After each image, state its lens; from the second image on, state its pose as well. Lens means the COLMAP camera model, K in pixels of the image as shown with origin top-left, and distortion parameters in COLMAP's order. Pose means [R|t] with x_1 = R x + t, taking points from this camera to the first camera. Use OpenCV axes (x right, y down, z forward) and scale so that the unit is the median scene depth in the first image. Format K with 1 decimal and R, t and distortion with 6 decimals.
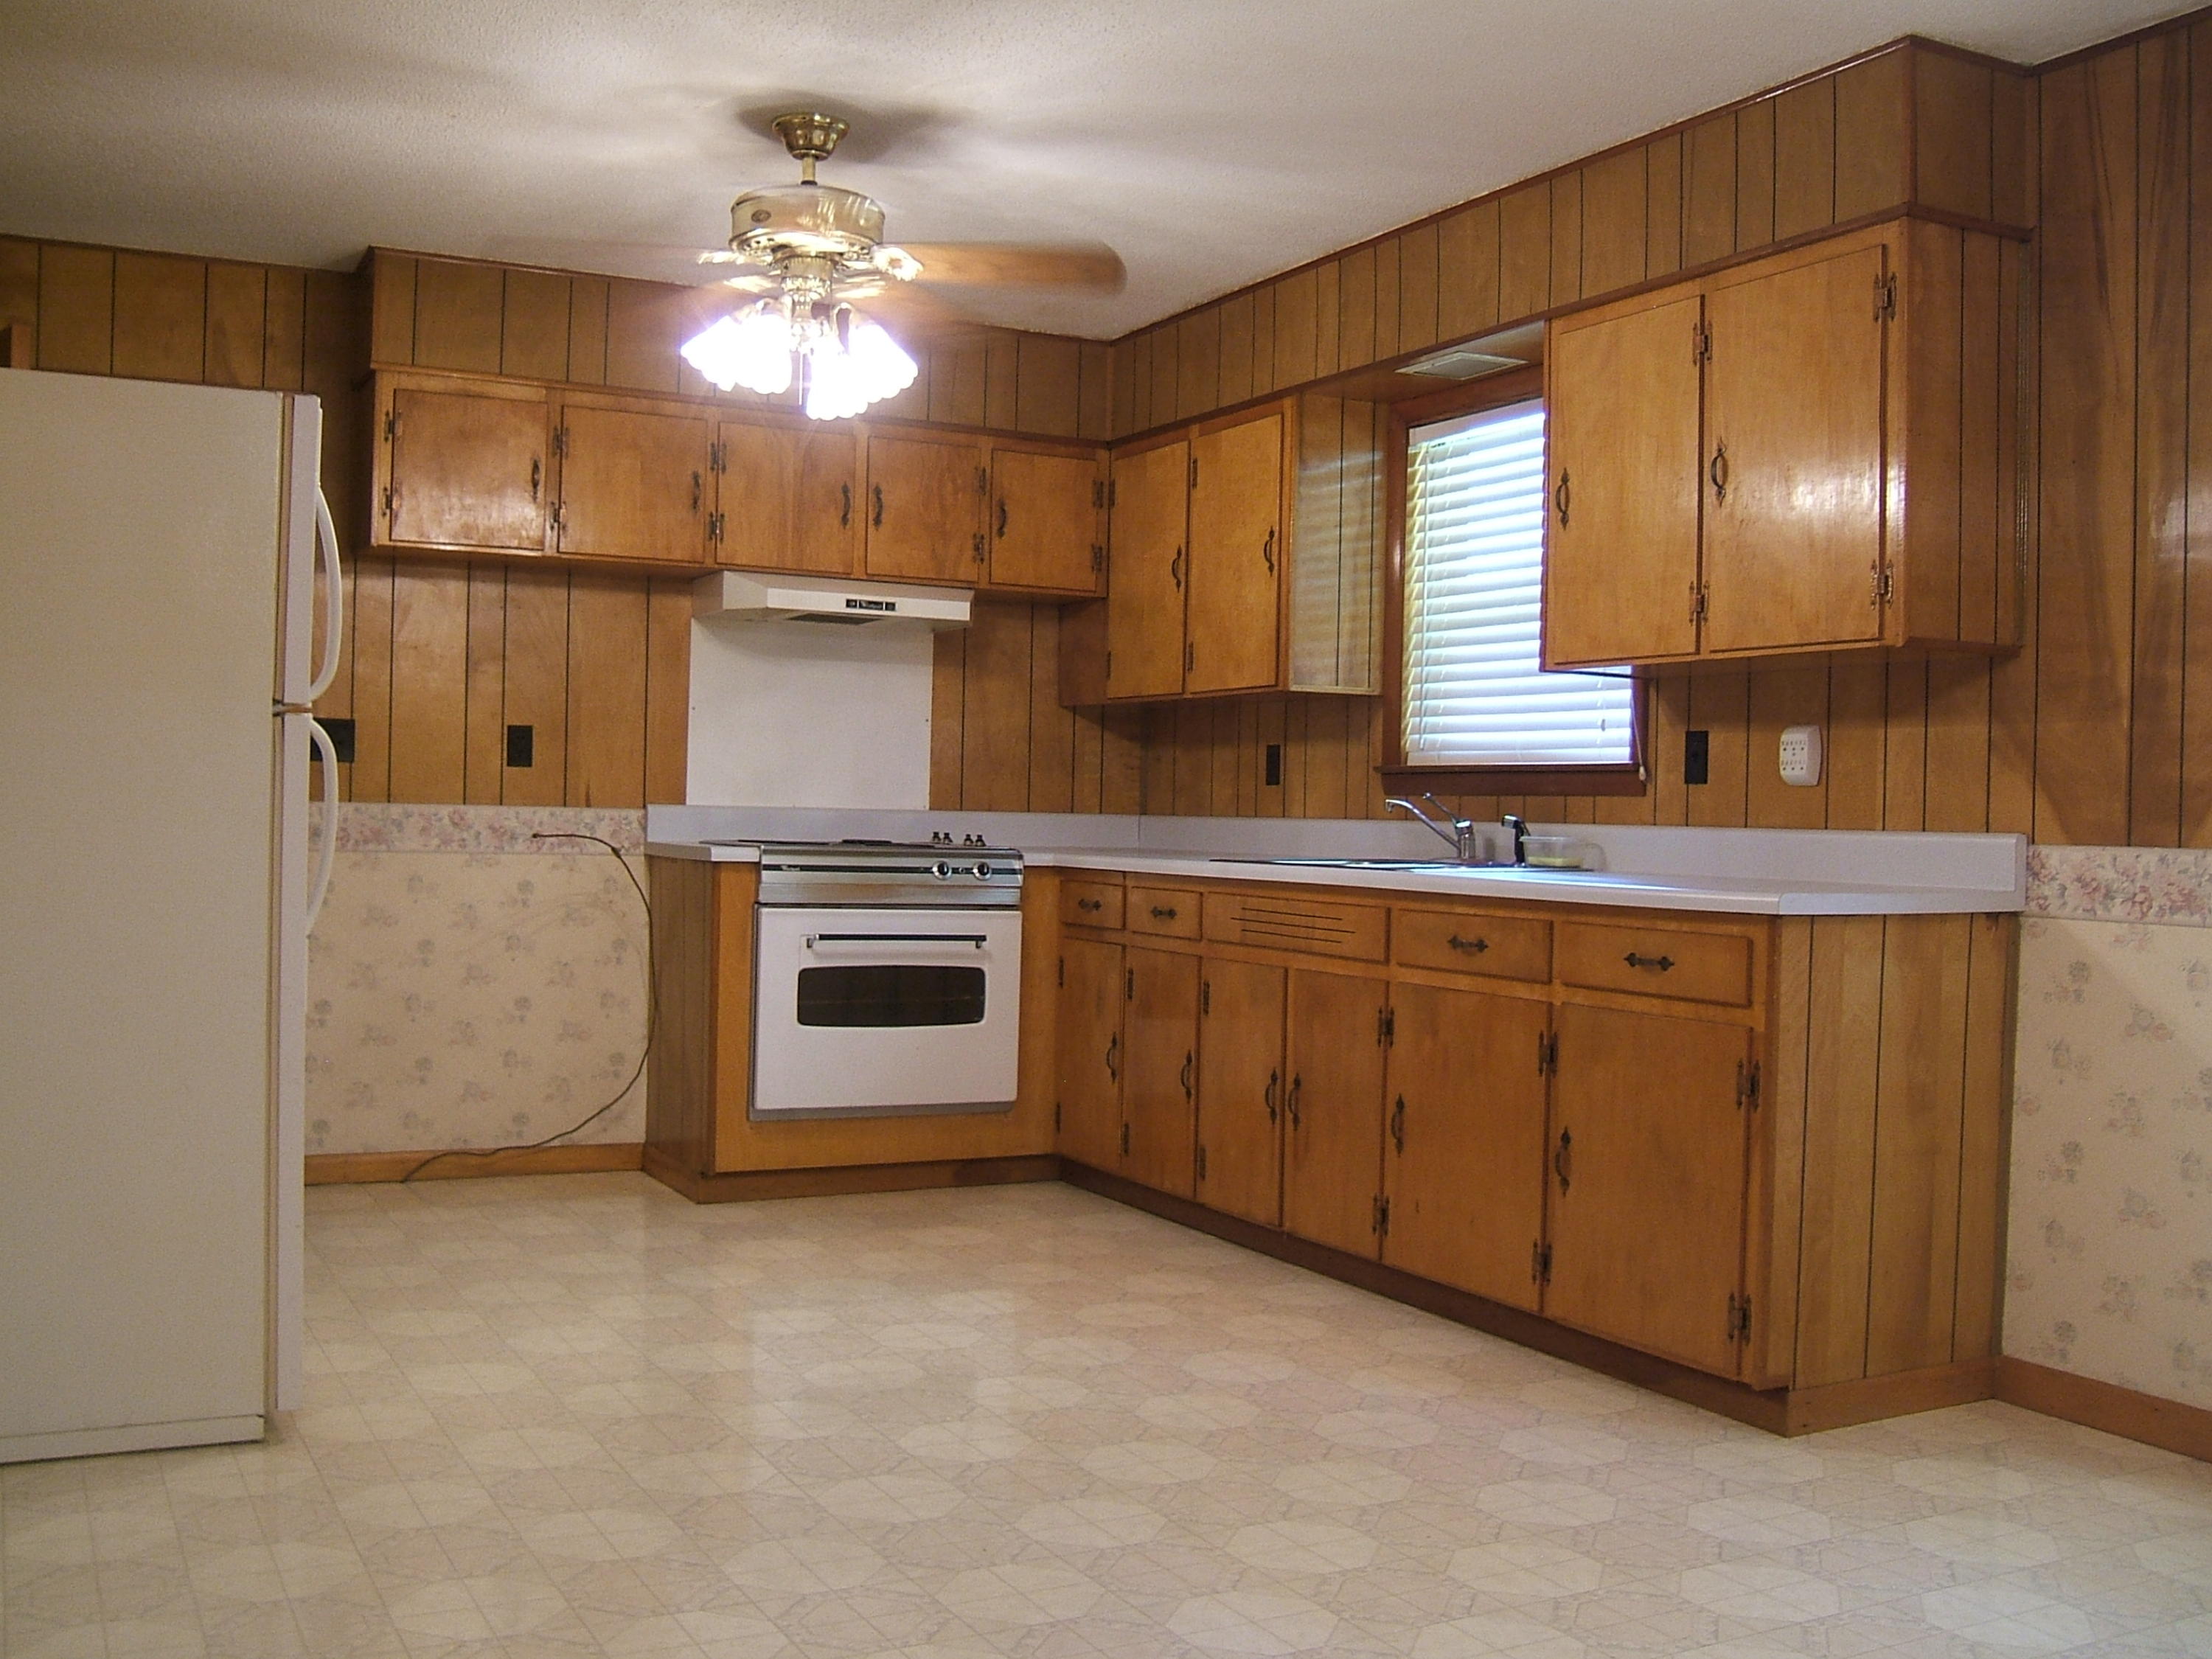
lens RADIAL K [[2137.2, 0, 1056.1], [0, 2137.2, 831.6], [0, 0, 1]] dist [-0.052751, -0.018073]
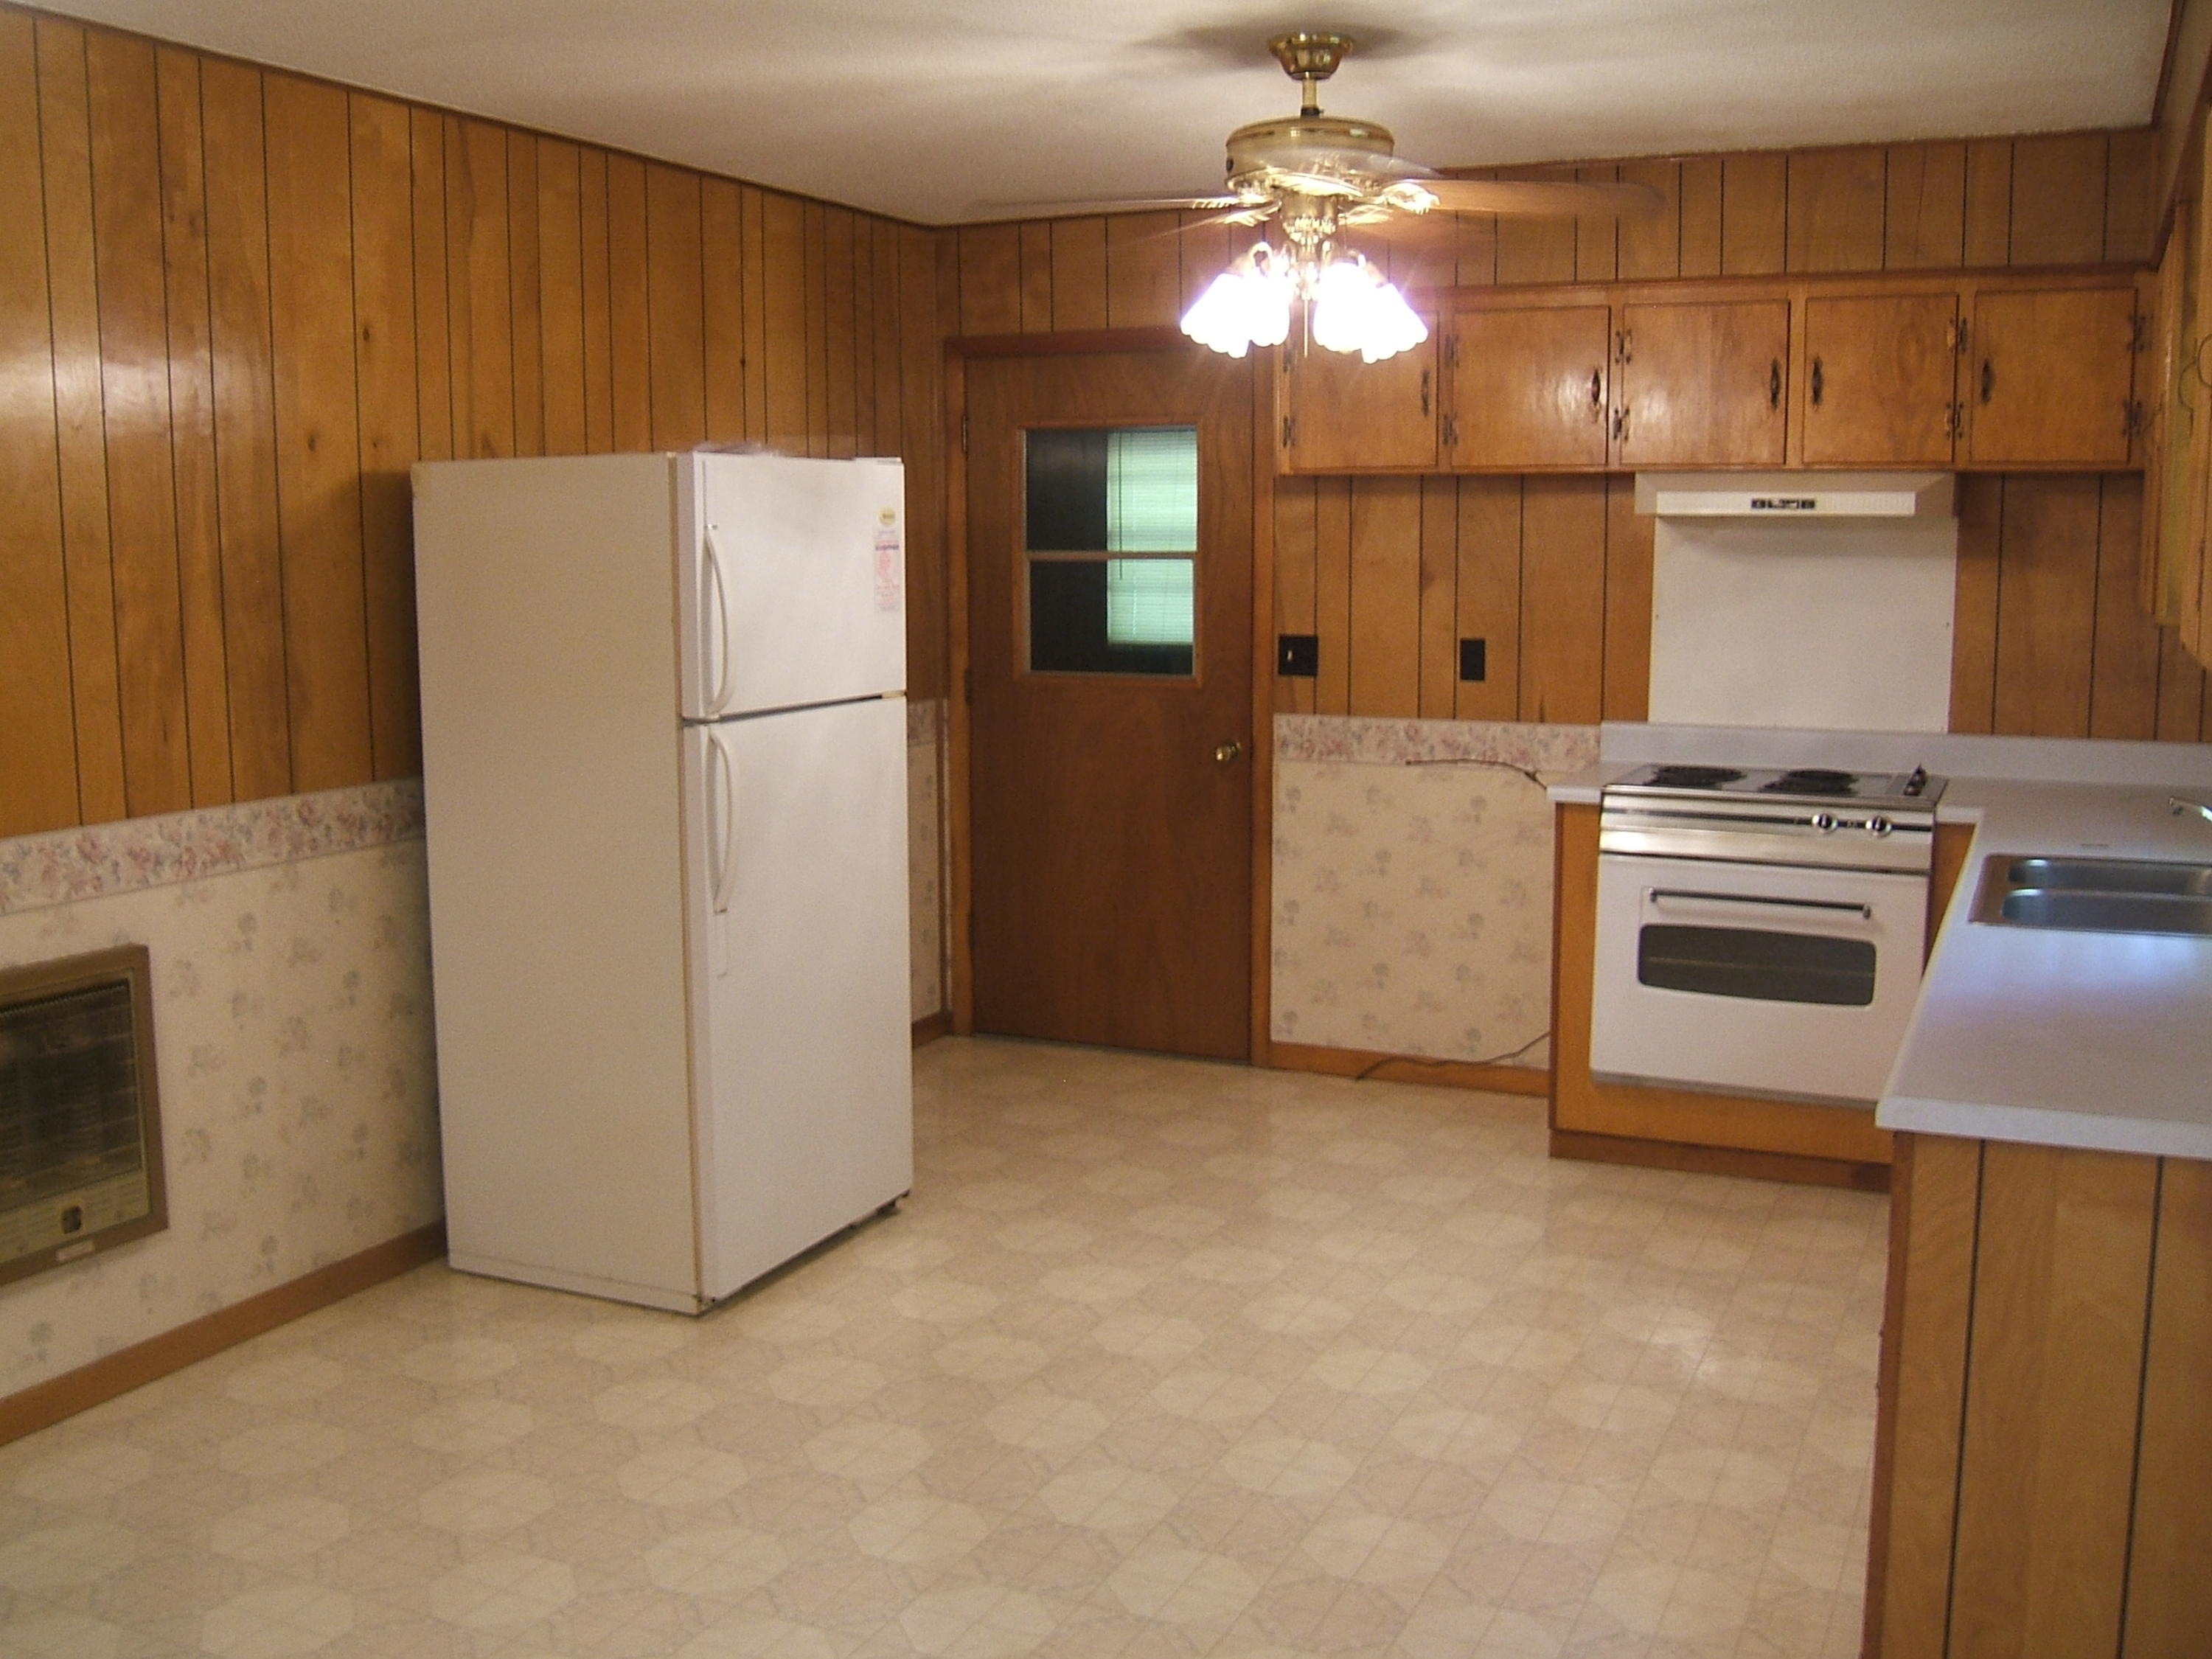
lens RADIAL K [[2136.8, 0, 1106.0], [0, 2136.8, 829.5], [0, 0, 1]] dist [-0.108837, 0.042018]
pose [[0.622081, 0.082444, -0.778600, 0.419220], [0.010646, 0.993458, 0.113700, -0.077138], [0.782880, -0.079020, 0.617134, 0.263660]]
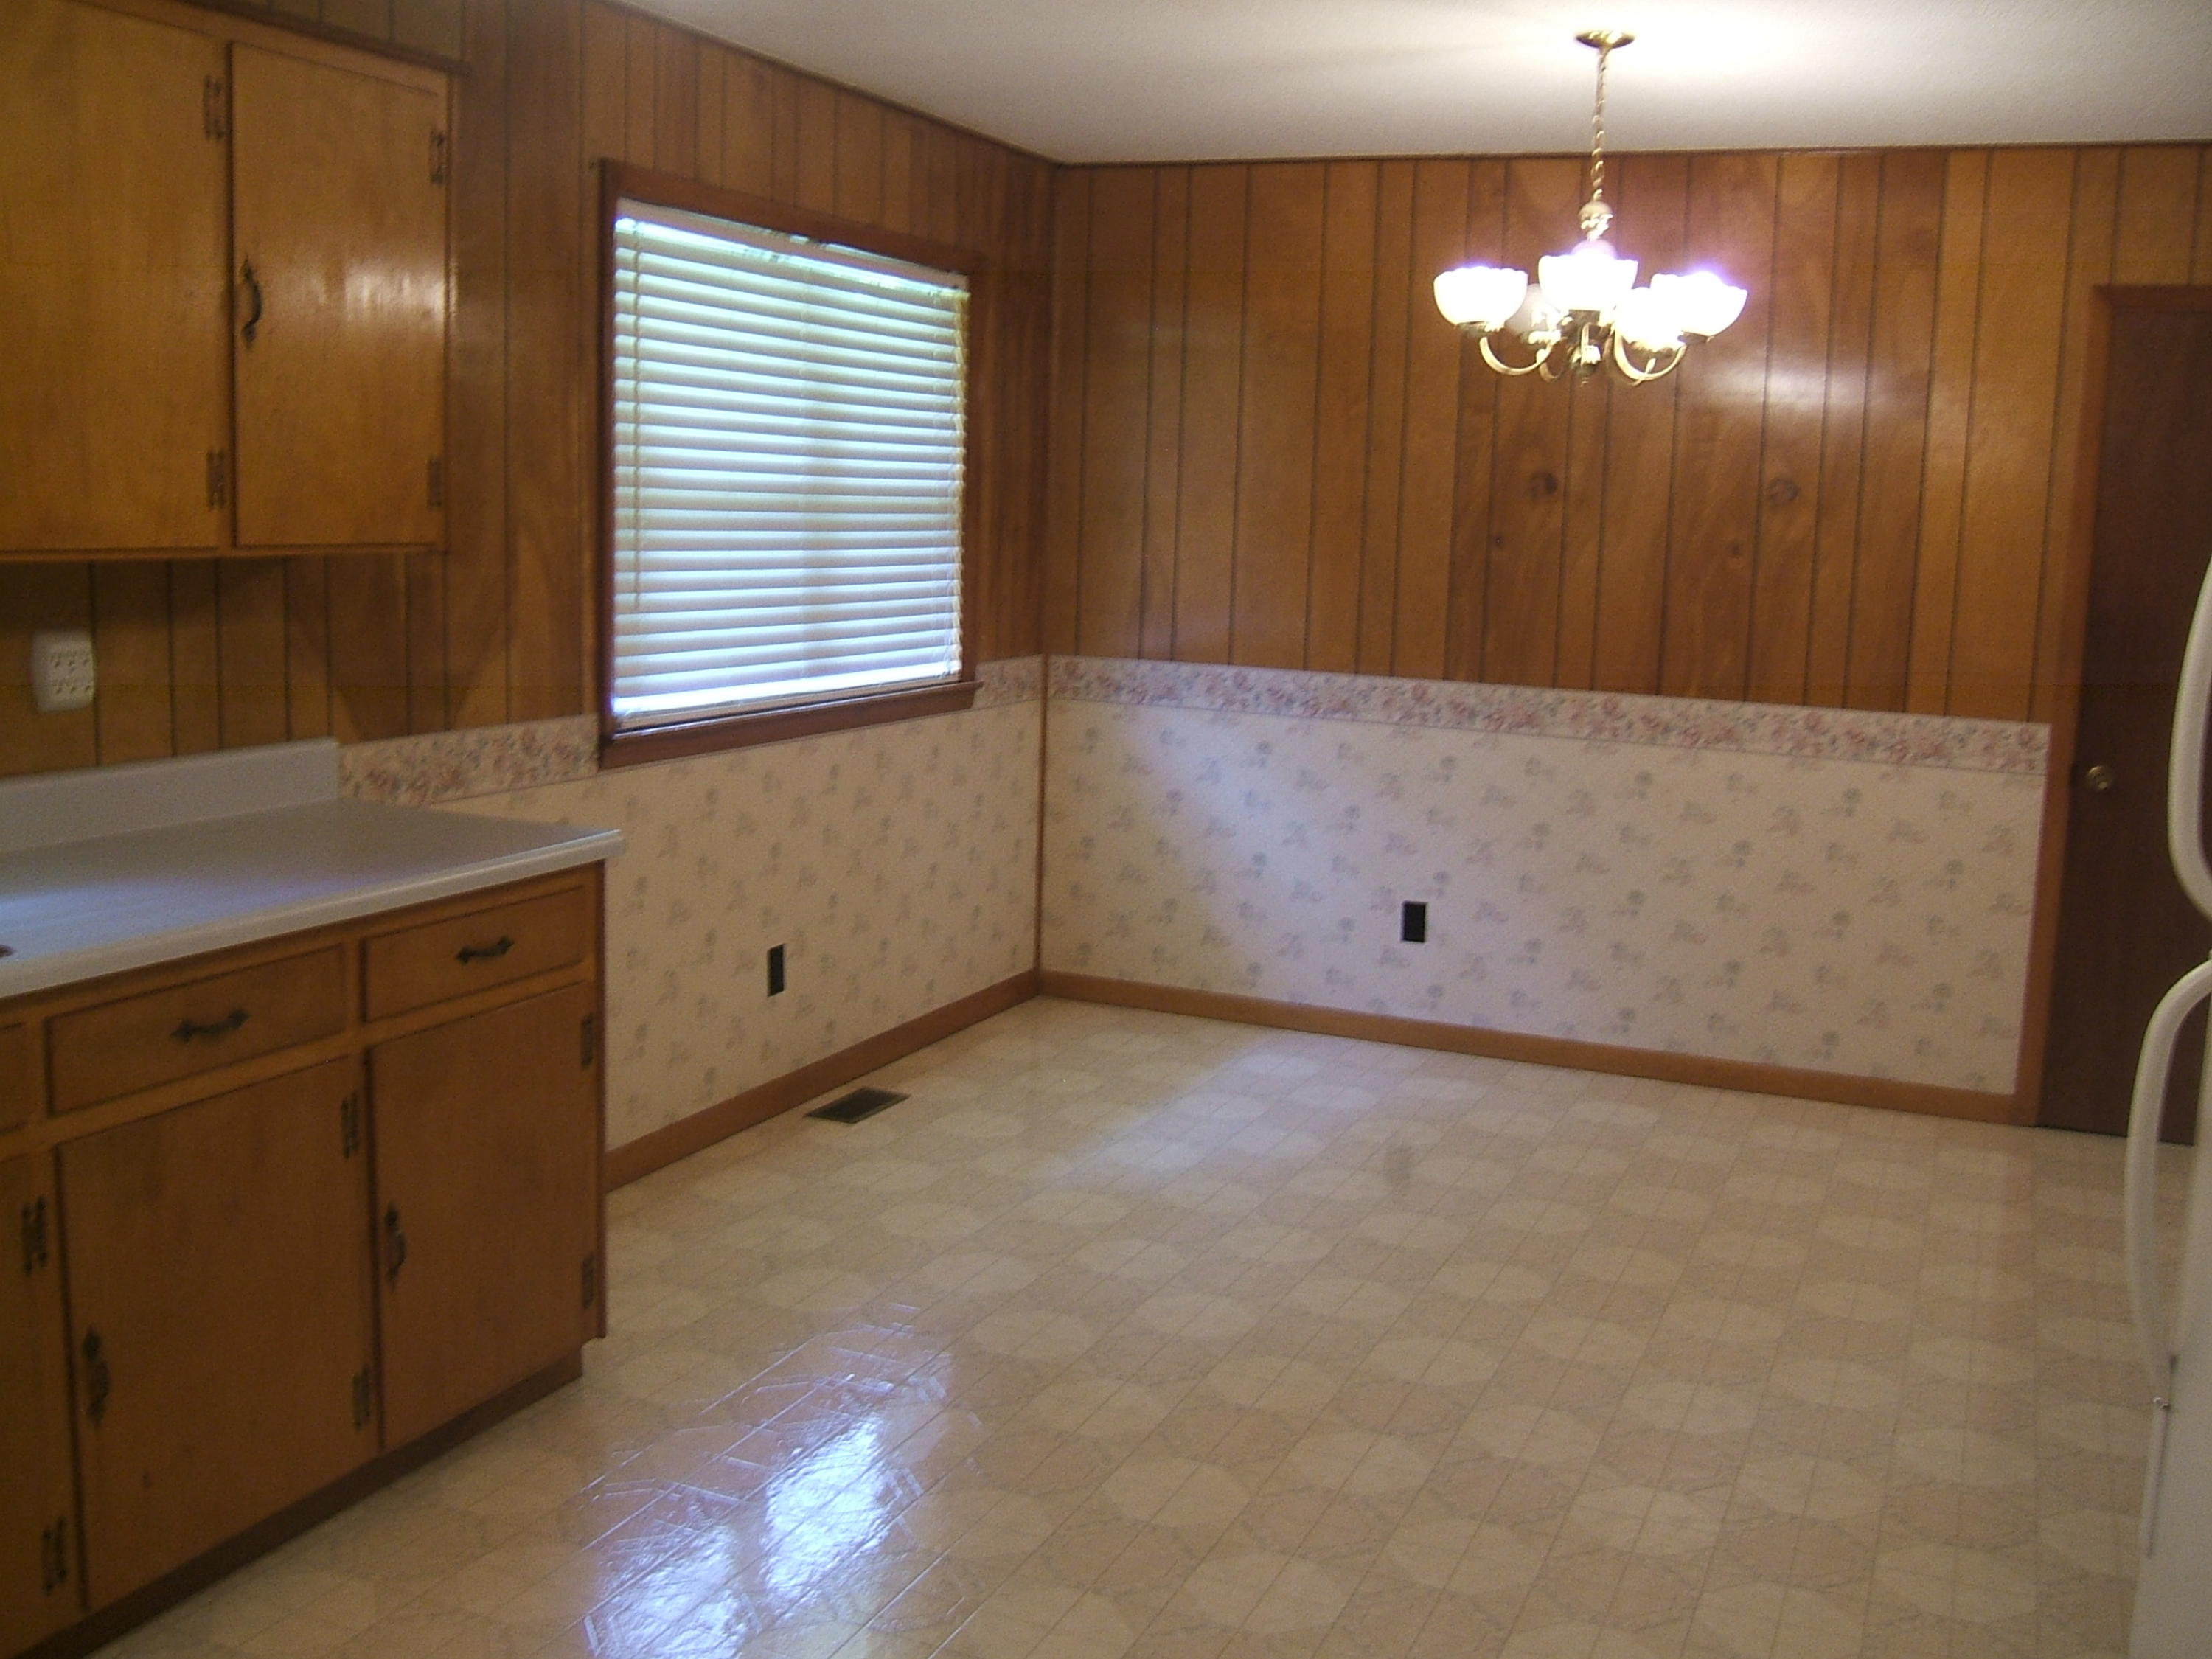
lens RADIAL K [[2136.8, 0, 1106.0], [0, 2136.8, 829.5], [0, 0, 1]] dist [-0.108837, 0.042018]
pose [[-0.629963, -0.160071, 0.759950, -0.322926], [-0.038308, 0.983742, 0.175454, -0.091096], [-0.775680, 0.081417, -0.625853, 0.877306]]
